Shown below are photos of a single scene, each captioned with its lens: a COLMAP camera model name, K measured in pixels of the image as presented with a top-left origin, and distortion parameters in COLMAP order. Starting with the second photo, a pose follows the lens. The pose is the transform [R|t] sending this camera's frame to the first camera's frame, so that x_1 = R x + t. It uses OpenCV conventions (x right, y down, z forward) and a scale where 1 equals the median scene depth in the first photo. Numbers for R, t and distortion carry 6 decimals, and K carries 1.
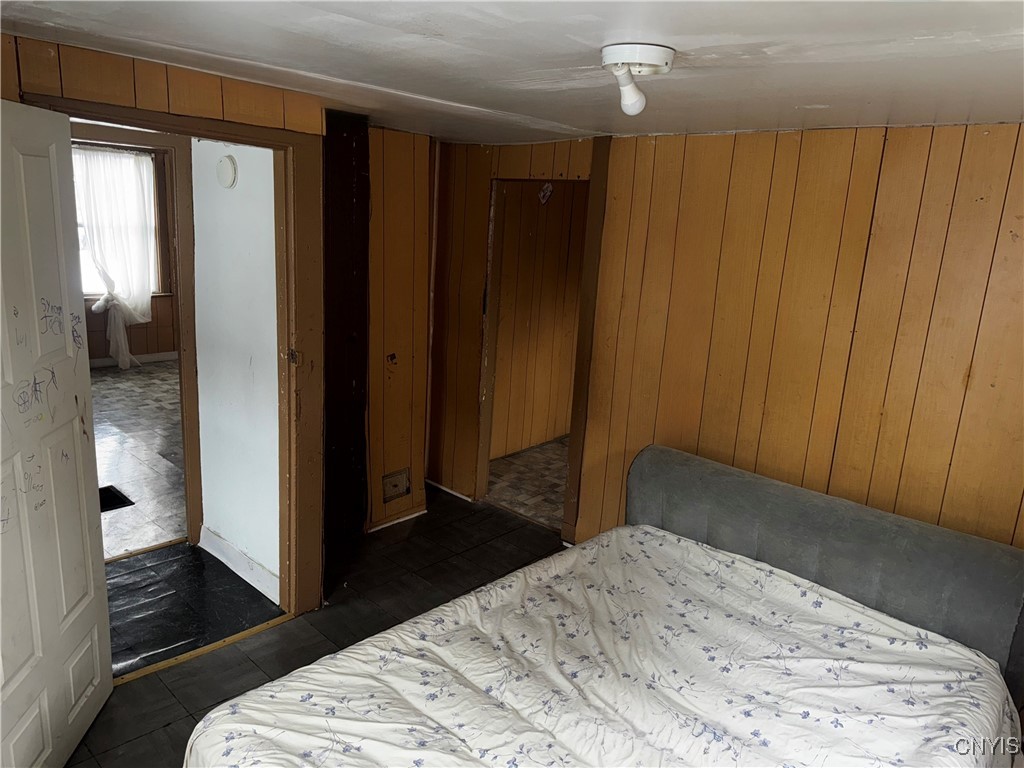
lens RADIAL K [[716.8, 0, 509.4], [0, 716.8, 380.9], [0, 0, 1]] dist [0.031902, -0.040113]
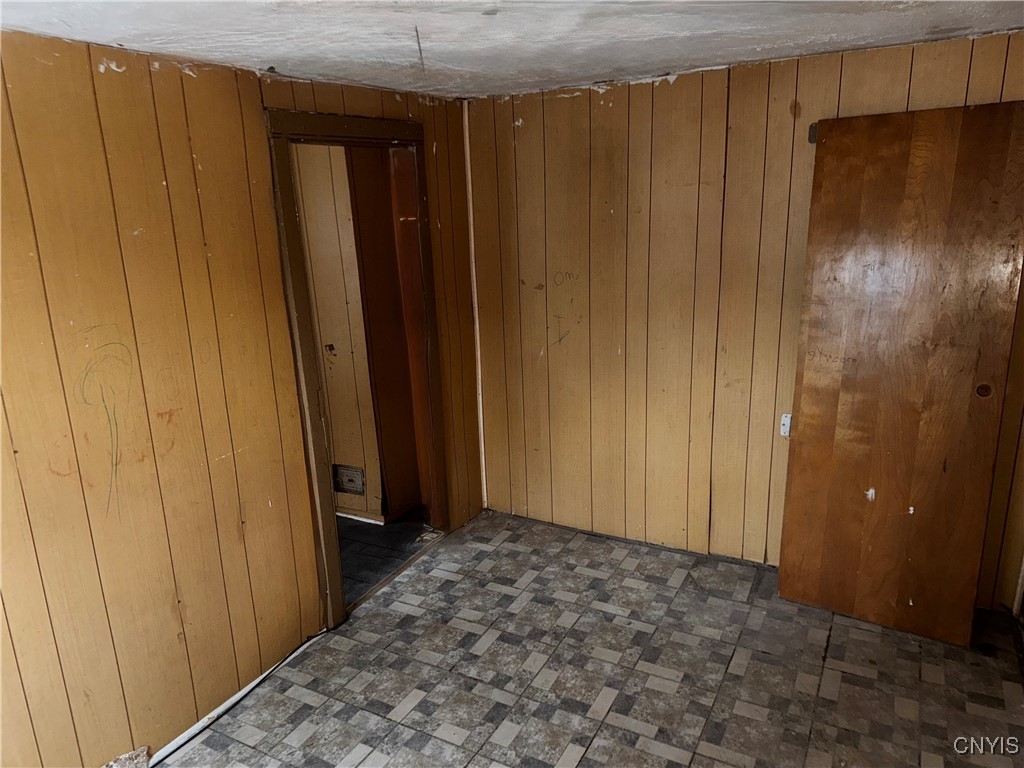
lens RADIAL K [[716.8, 0, 511.3], [0, 716.8, 385.7], [0, 0, 1]] dist [0.031902, -0.040113]
pose [[0.253926, 0.195149, -0.947332, 0.929908], [-0.180754, 0.971754, 0.151730, -0.195000], [0.950184, 0.132706, 0.282027, 1.064723]]
